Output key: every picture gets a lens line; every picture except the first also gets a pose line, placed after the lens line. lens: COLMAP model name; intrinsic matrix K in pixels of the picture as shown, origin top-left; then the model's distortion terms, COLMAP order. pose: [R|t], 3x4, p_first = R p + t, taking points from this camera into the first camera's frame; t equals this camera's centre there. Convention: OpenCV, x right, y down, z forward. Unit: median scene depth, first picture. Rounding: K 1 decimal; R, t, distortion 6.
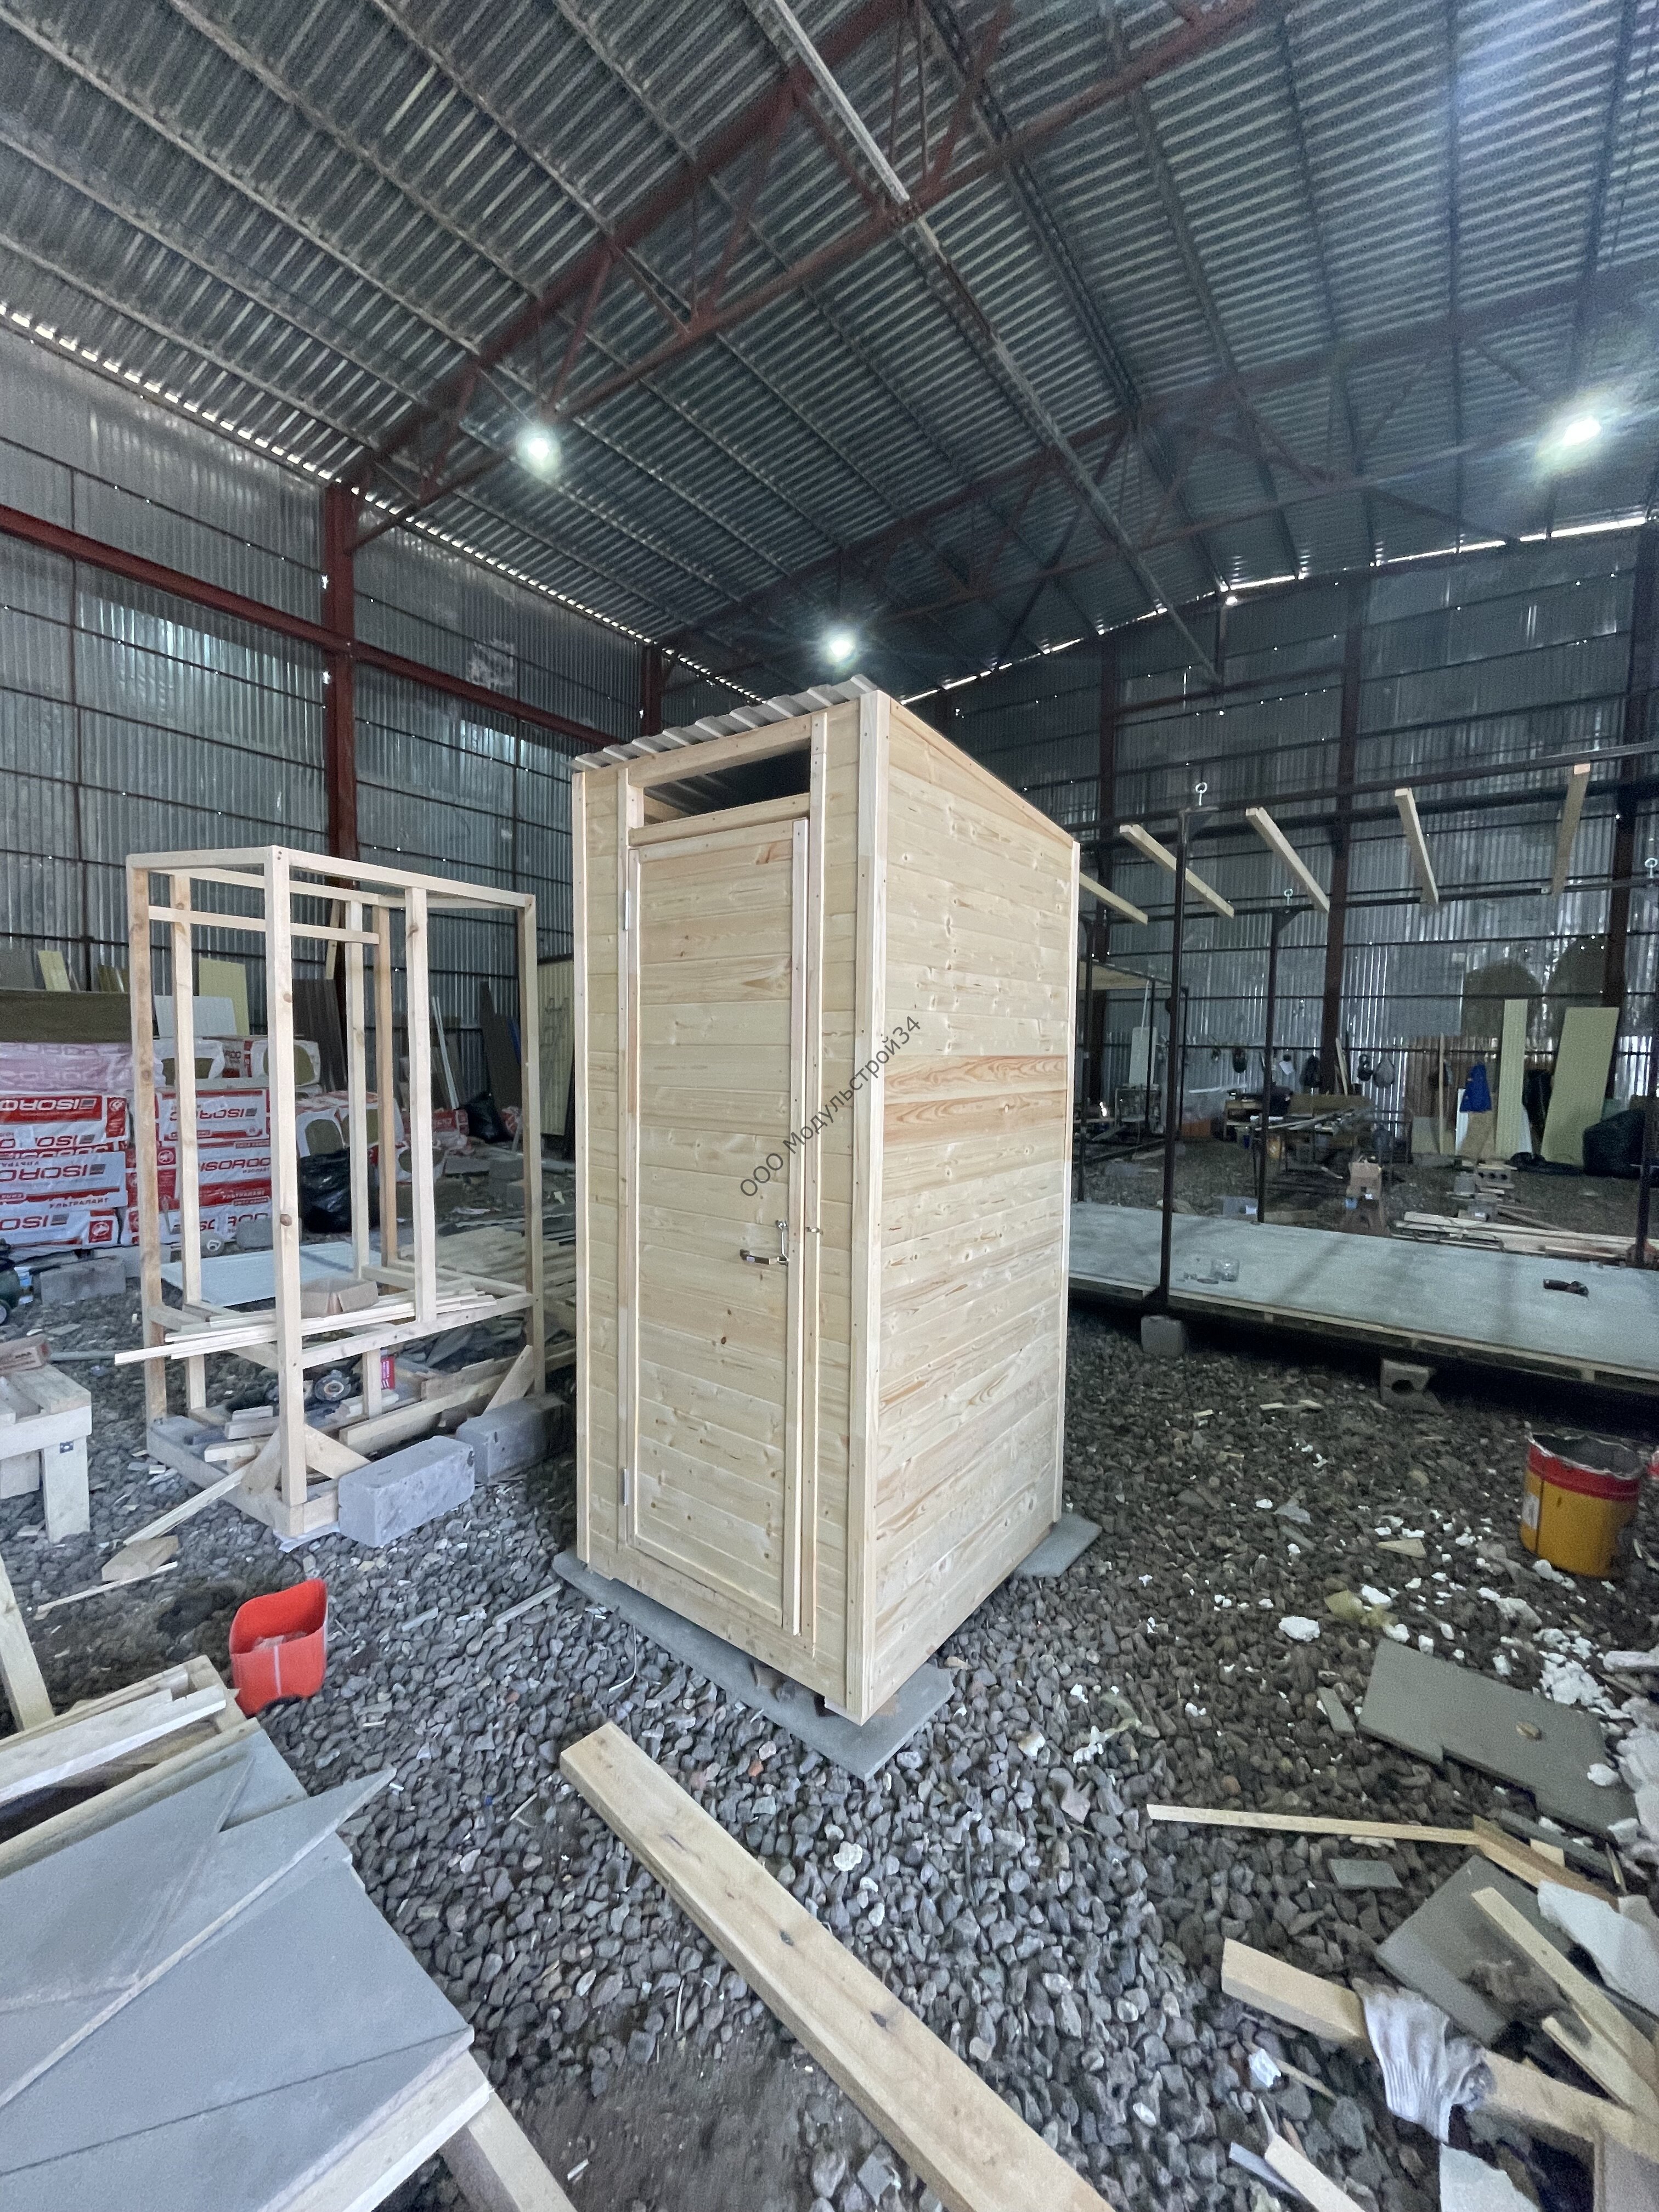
lens RADIAL K [[890.6, 0, 829.8], [0, 890.6, 1115.7], [0, 0, 1]] dist [-0.004840, 0.000345]
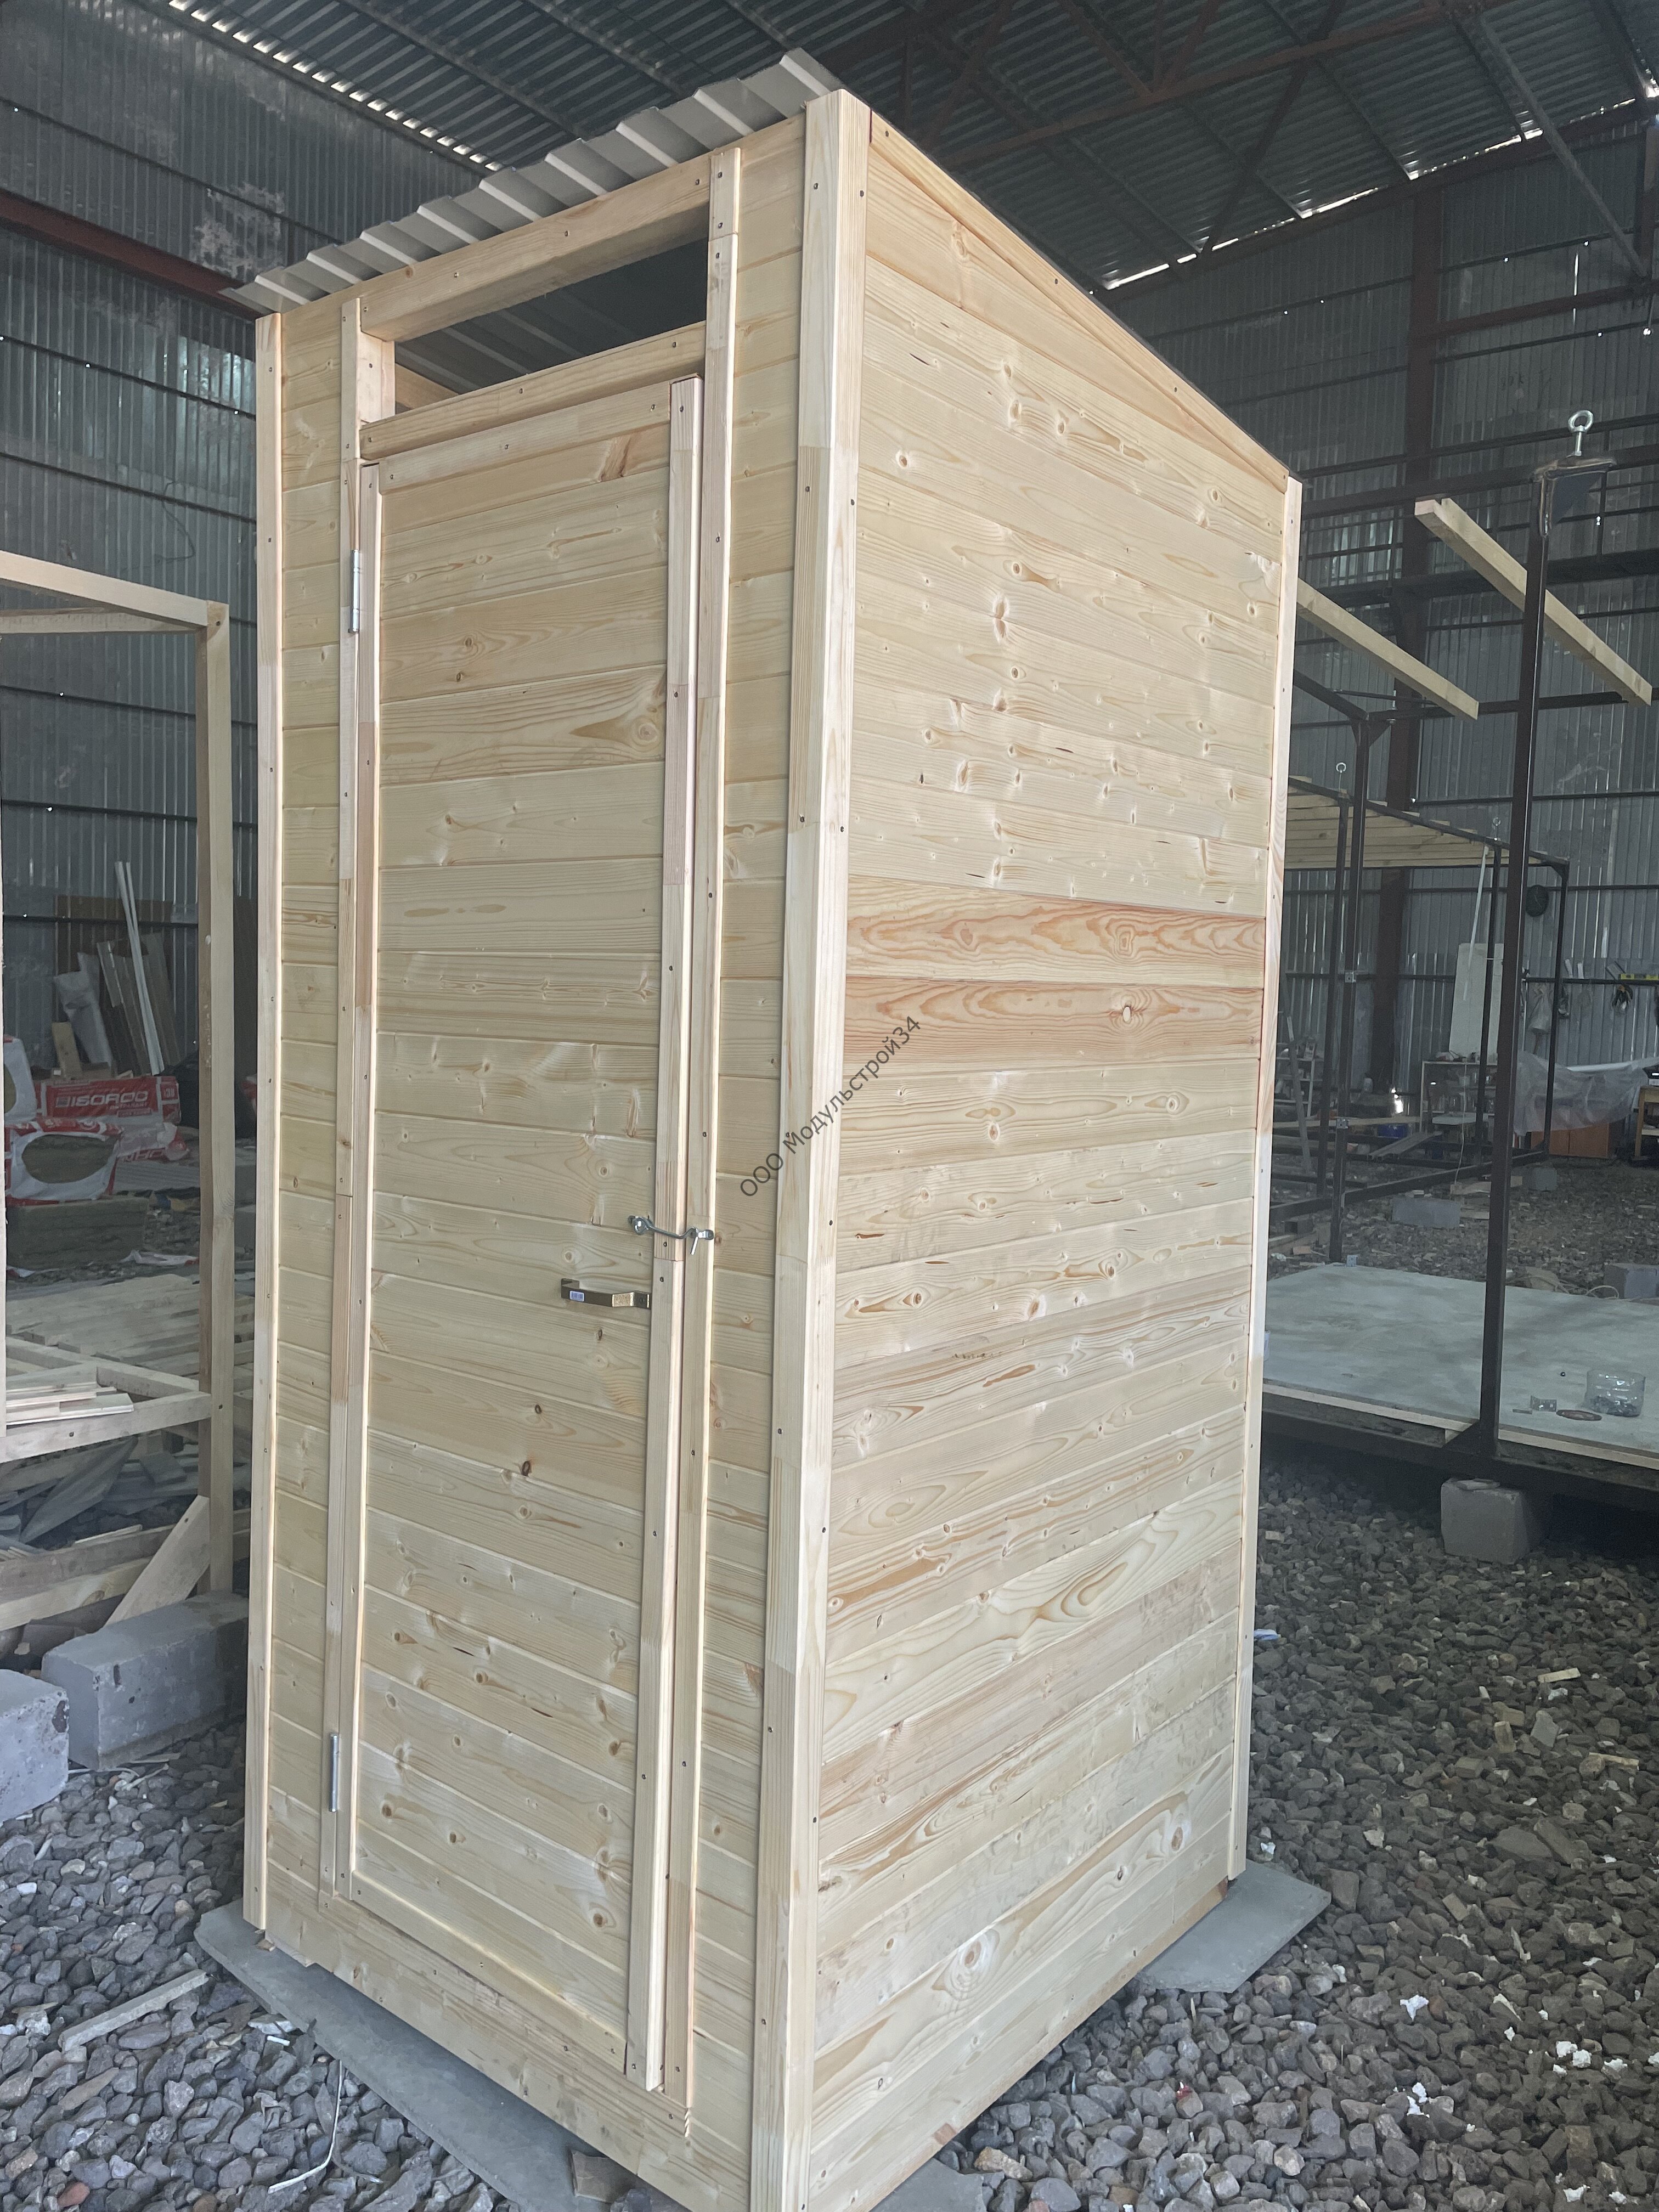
lens RADIAL K [[1655.8, 0, 835.4], [0, 1655.8, 1107.2], [0, 0, 1]] dist [0.096346, -0.123911]
pose [[0.999296, 0.018225, -0.032787, 0.069699], [-0.018447, 0.999809, -0.006505, 0.052994], [0.032663, 0.007106, 0.999441, 0.082842]]
